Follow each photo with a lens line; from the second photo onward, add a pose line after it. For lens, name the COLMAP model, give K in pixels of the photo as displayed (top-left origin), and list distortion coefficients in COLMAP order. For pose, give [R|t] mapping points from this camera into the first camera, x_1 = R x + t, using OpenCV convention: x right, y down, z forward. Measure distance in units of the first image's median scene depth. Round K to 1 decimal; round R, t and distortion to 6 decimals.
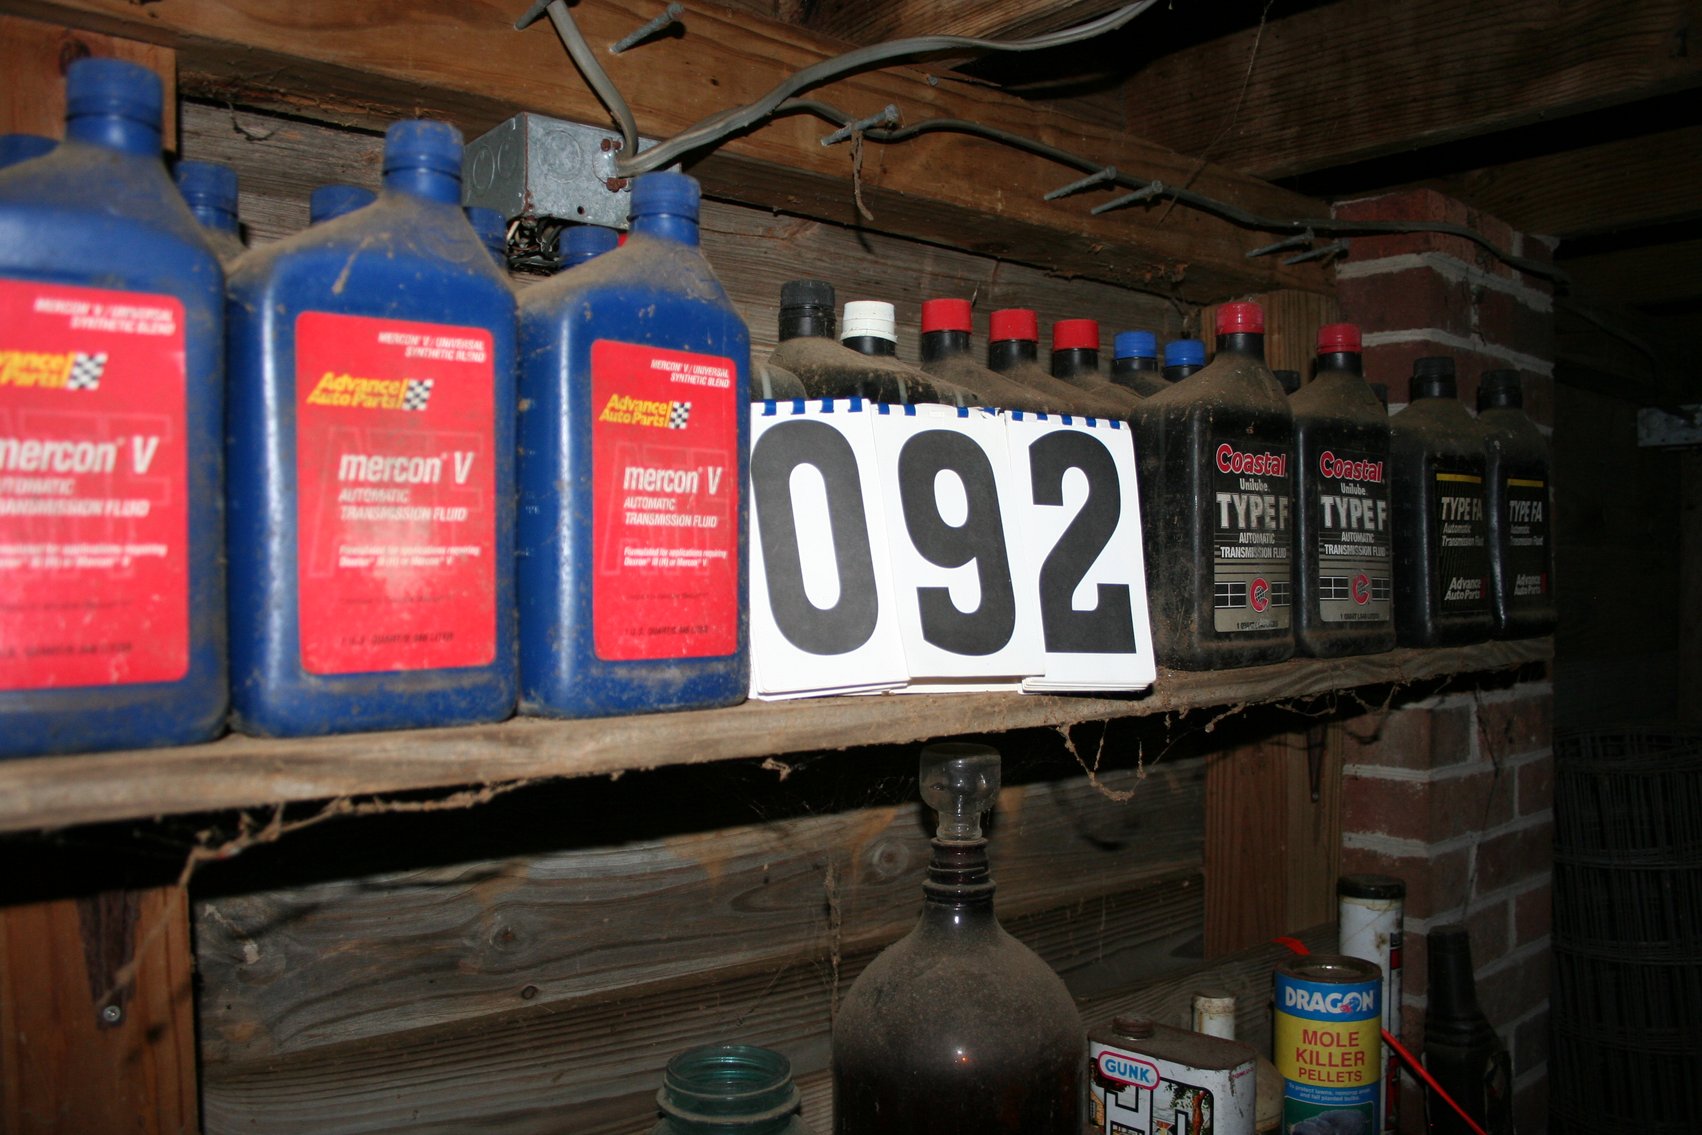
lens RADIAL K [[1399.2, 0, 817.3], [0, 1399.2, 604.9], [0, 0, 1]] dist [-0.145698, 0.117258]
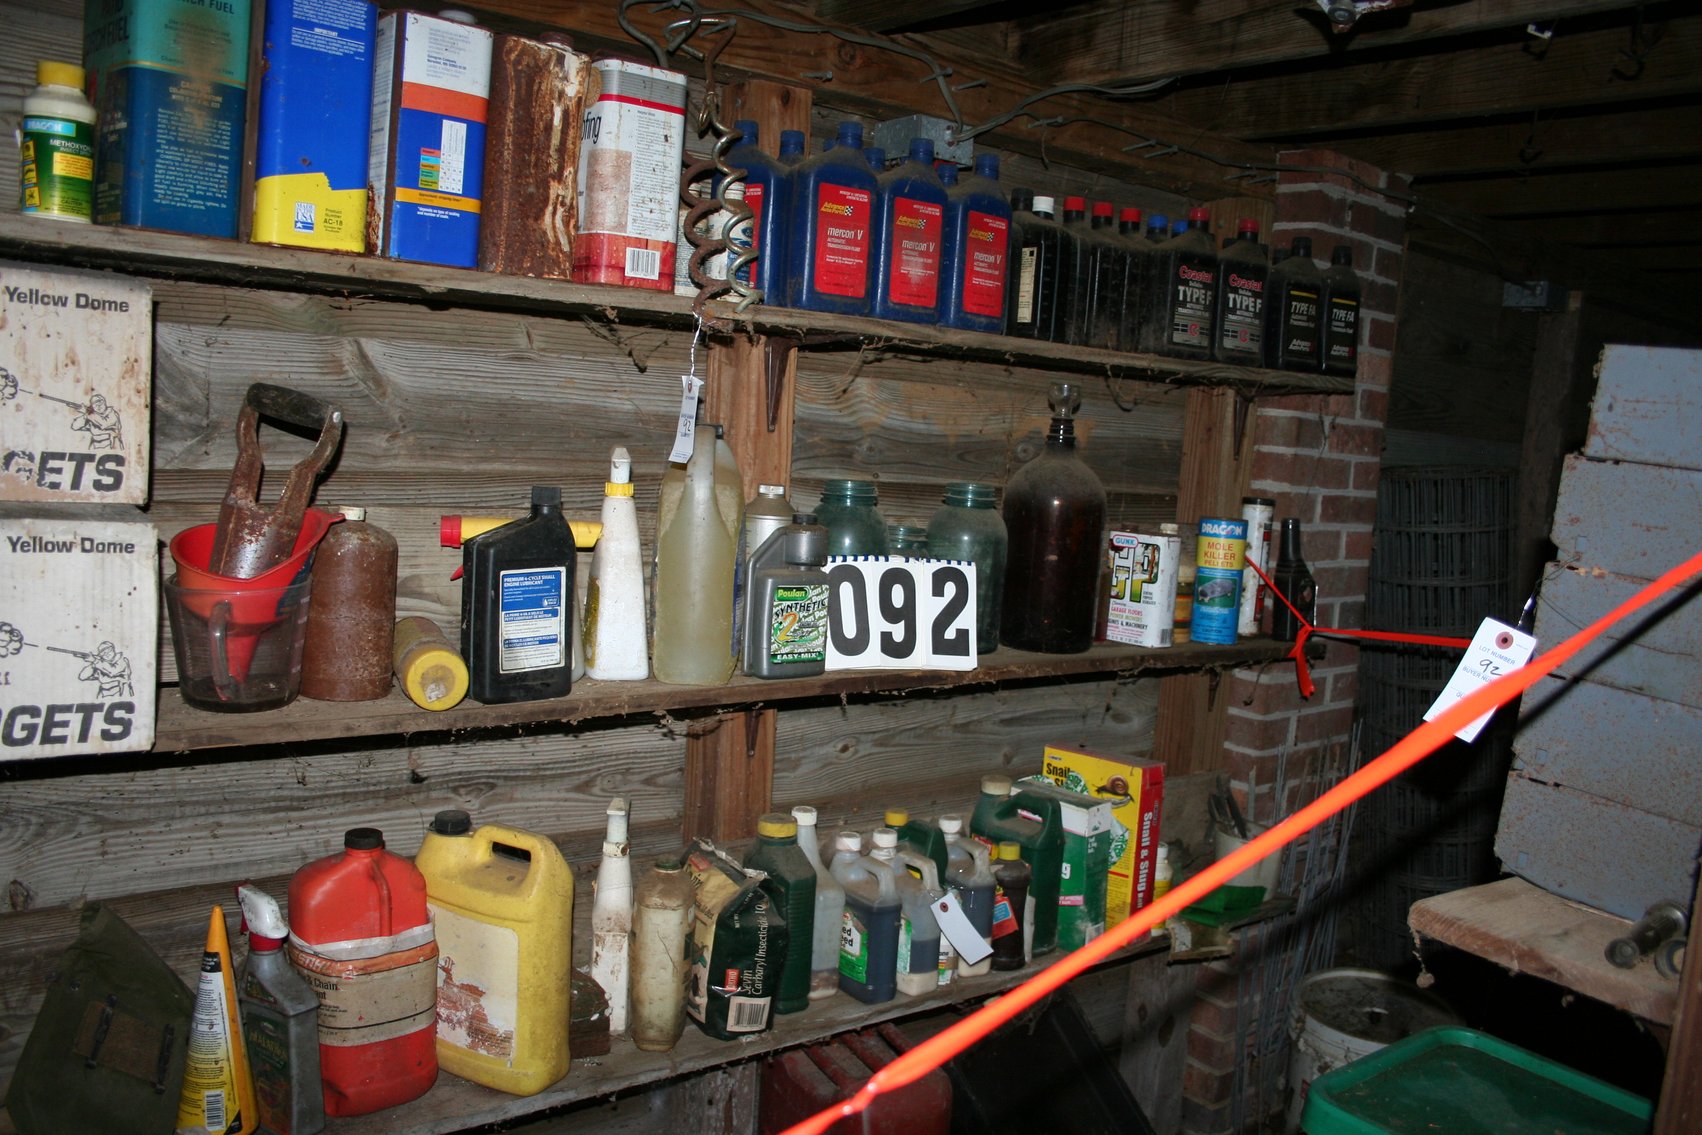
lens RADIAL K [[1375.1, 0, 830.2], [0, 1375.1, 570.0], [0, 0, 1]] dist [-0.131936, 0.098171]
pose [[0.996009, 0.080650, -0.038228, -0.172848], [-0.076626, 0.992324, 0.097069, 0.205824], [0.045763, -0.093752, 0.994543, -1.299962]]
